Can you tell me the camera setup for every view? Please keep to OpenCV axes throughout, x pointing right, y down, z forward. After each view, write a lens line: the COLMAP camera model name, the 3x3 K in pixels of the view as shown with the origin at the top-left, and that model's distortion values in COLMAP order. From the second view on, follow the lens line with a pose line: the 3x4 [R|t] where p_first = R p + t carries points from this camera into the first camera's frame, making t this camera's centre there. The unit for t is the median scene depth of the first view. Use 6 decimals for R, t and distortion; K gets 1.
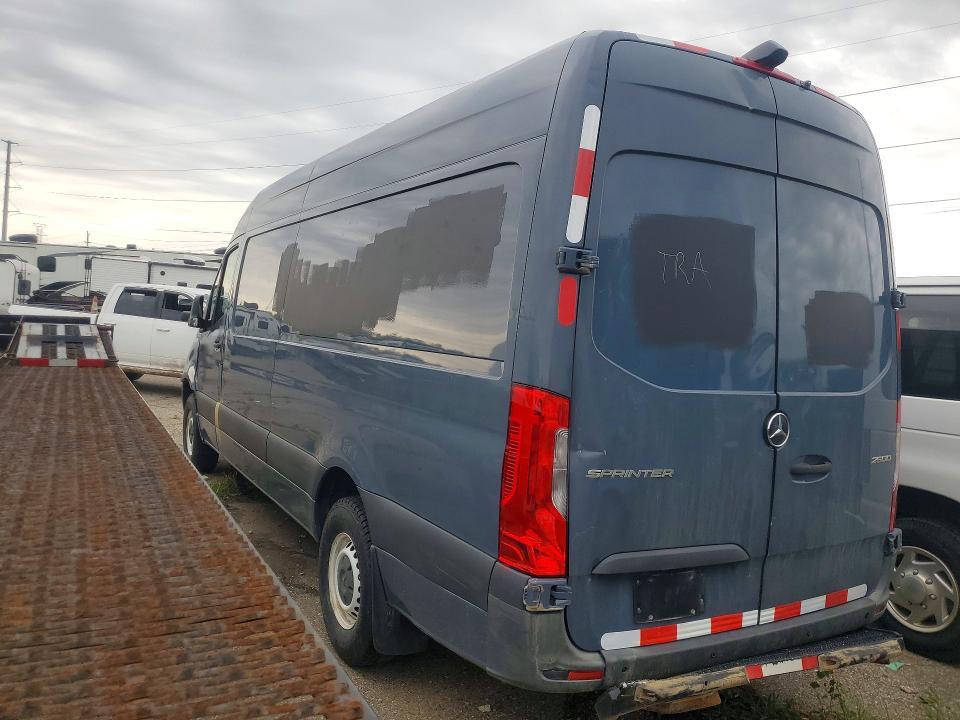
lens RADIAL K [[747.8, 0, 473.5], [0, 747.8, 348.6], [0, 0, 1]] dist [0.011991, 0.000163]
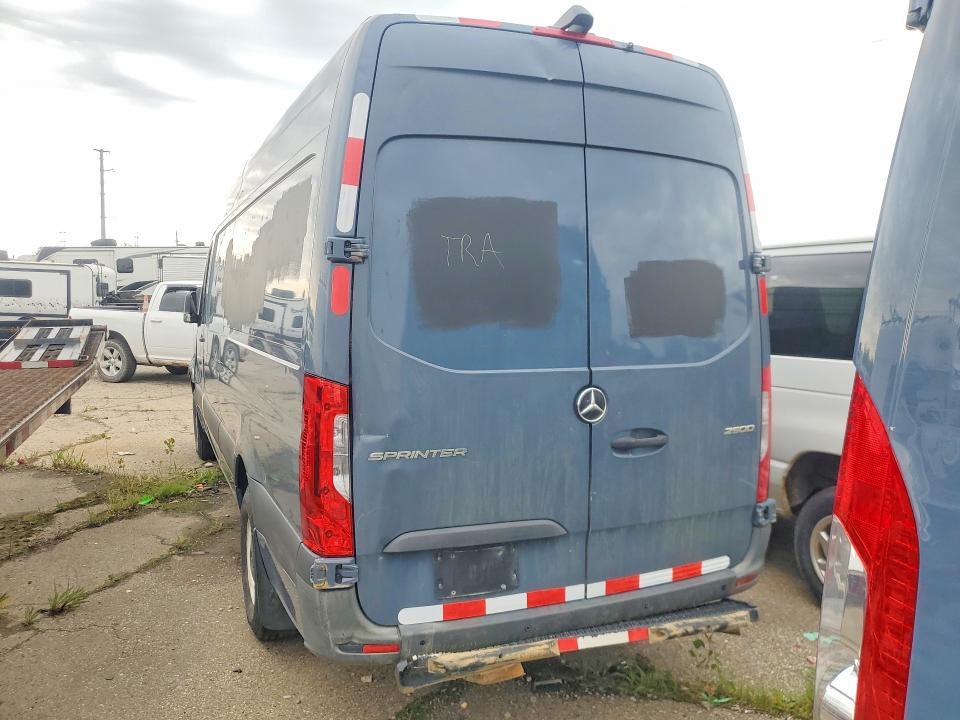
lens RADIAL K [[747.8, 0, 474.5], [0, 747.8, 361.8], [0, 0, 1]] dist [0.011991, 0.000163]
pose [[0.992276, -0.047010, -0.114797, 0.368713], [0.052538, 0.997577, 0.045608, -0.002559], [0.112375, -0.051287, 0.992341, 0.000806]]
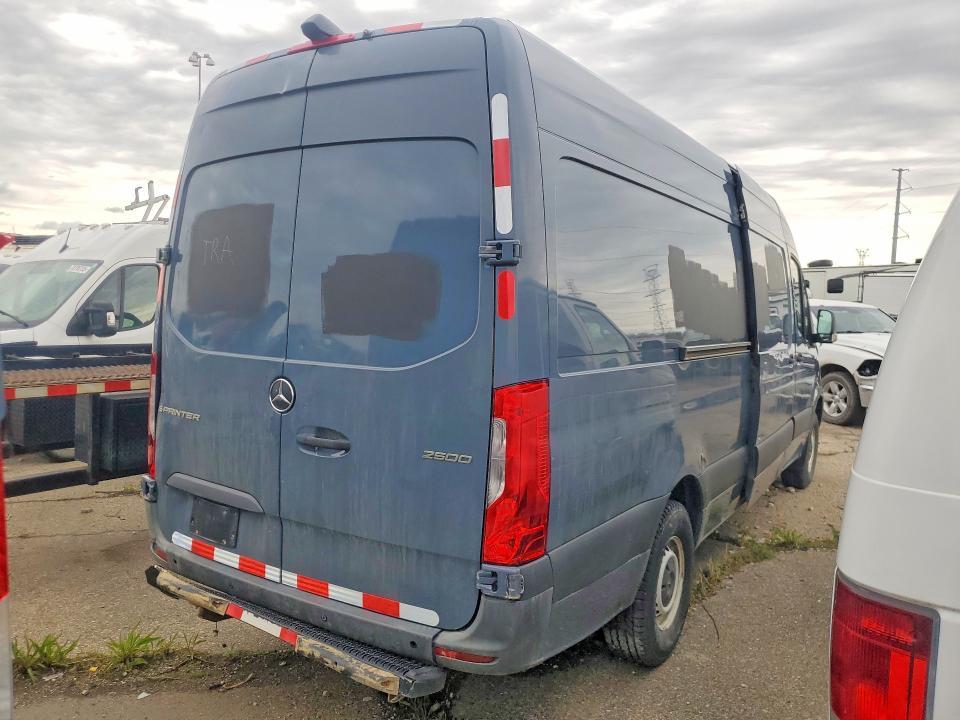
lens RADIAL K [[747.8, 0, 479.3], [0, 747.8, 349.9], [0, 0, 1]] dist [0.011991, 0.000163]
pose [[0.462188, 0.005129, -0.886767, 1.451193], [-0.031214, 0.999458, -0.010488, 0.048265], [0.886232, 0.032527, 0.462098, 0.768307]]
